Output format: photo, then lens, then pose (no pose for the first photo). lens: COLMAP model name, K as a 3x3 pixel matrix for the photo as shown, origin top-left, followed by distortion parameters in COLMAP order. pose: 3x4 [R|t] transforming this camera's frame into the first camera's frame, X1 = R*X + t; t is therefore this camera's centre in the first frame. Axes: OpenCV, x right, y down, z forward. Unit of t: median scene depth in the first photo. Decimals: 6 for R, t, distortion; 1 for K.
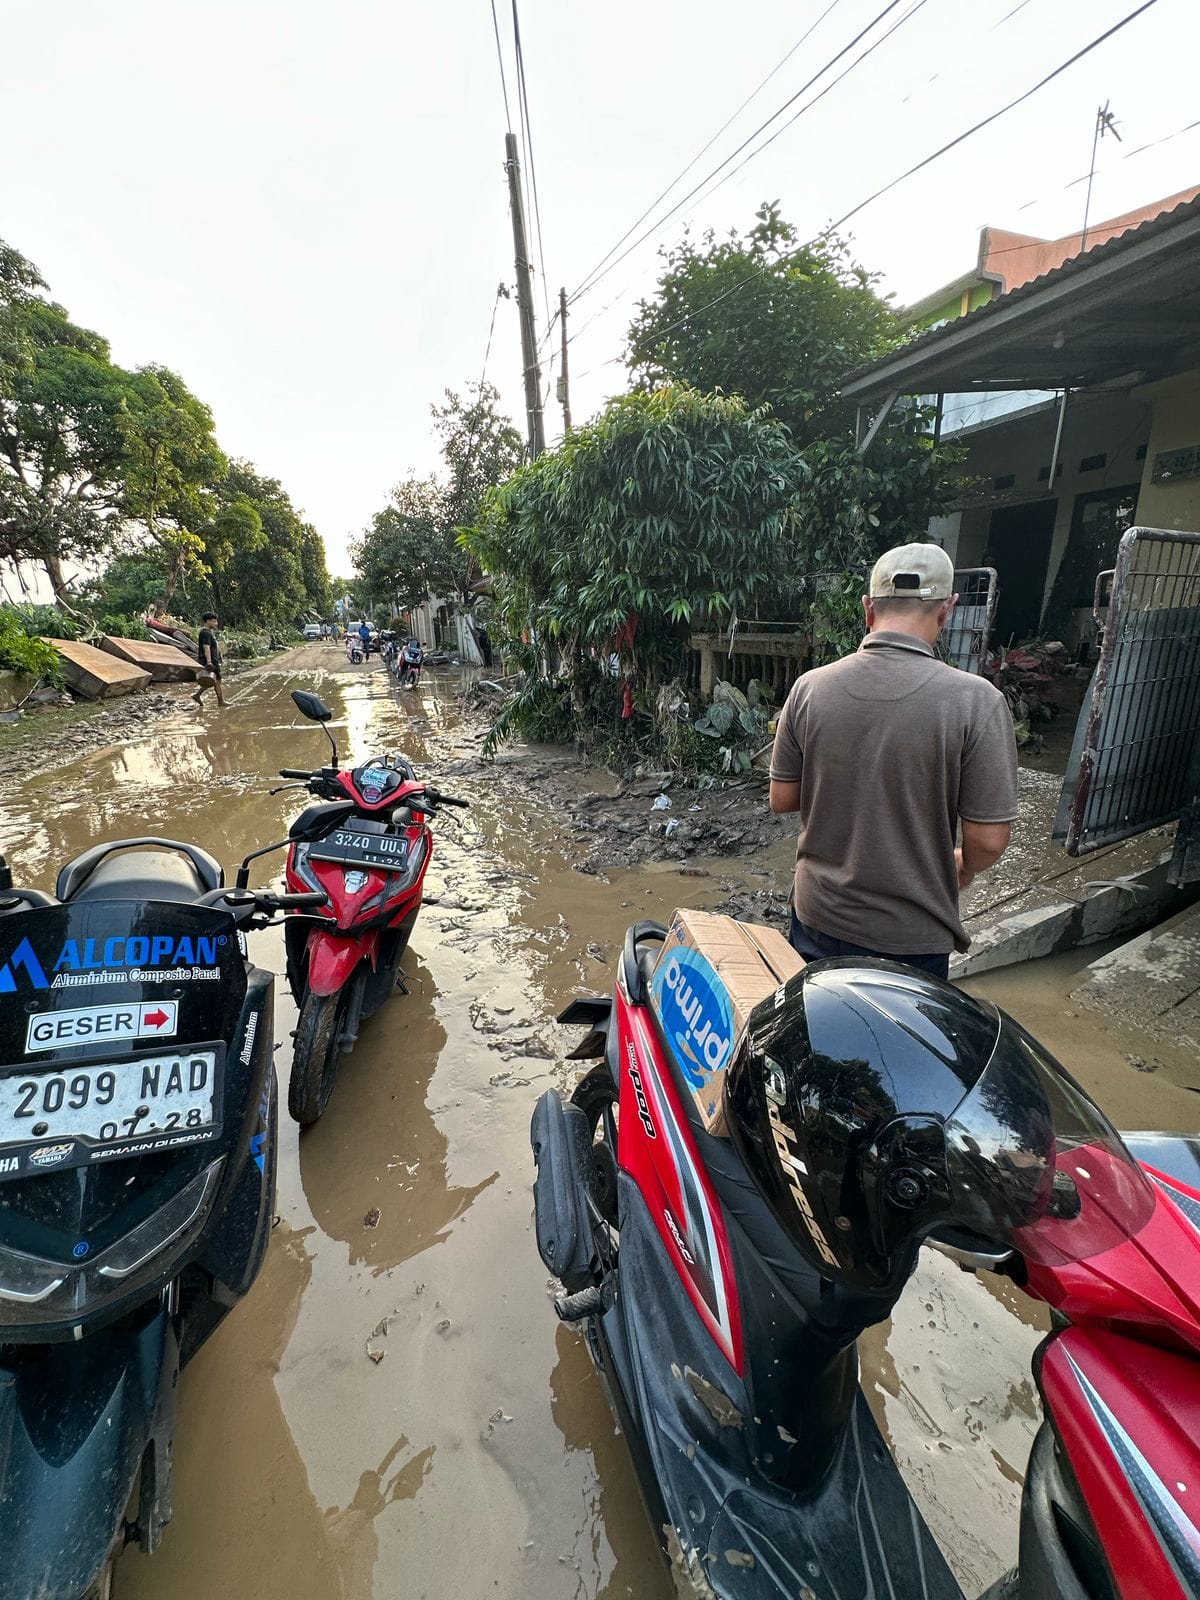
lens RADIAL K [[644.0, 0, 600.0], [0, 644.0, 800.0], [0, 0, 1]] dist [-0.001359, 0.000356]
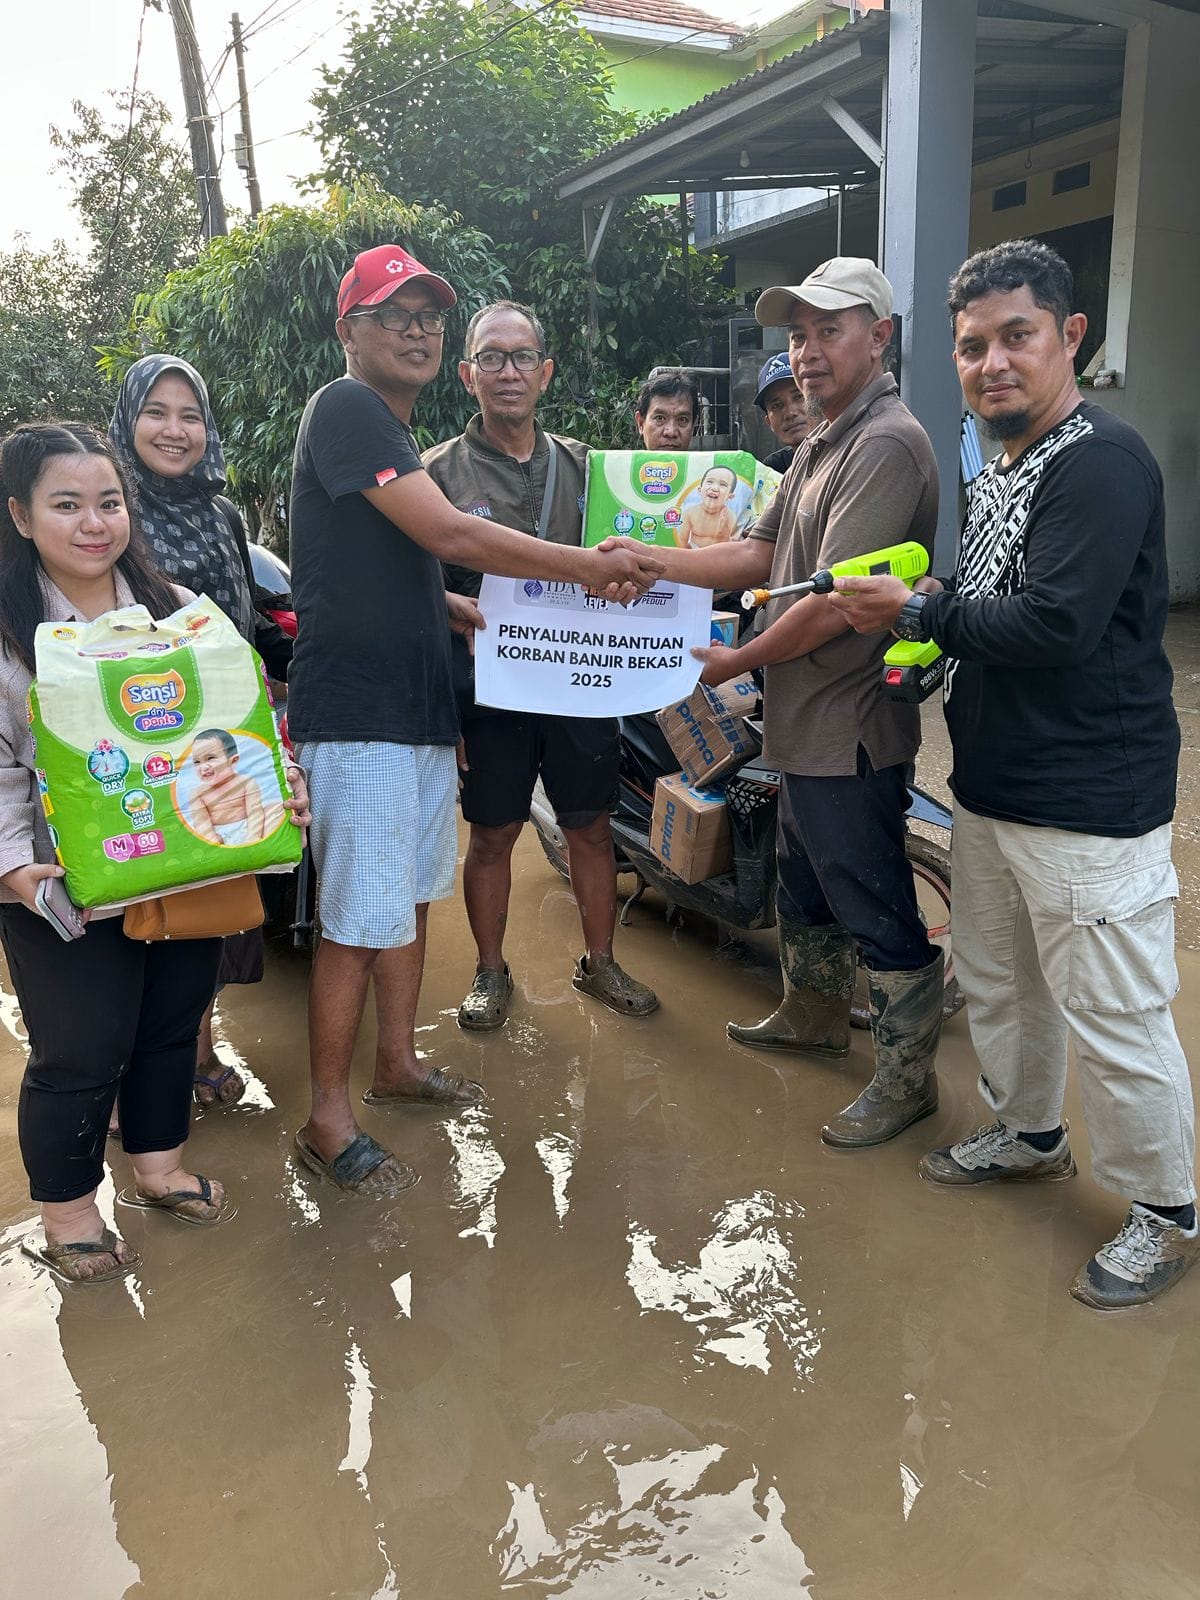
lens RADIAL K [[1174.0, 0, 600.0], [0, 1174.0, 800.0], [0, 0, 1]] dist [-0.000422, 0.006050]
pose [[0.986597, -0.057589, 0.152672, 0.056103], [0.060069, 0.998126, -0.011674, 0.074787], [-0.151714, 0.020689, 0.988208, -0.207406]]
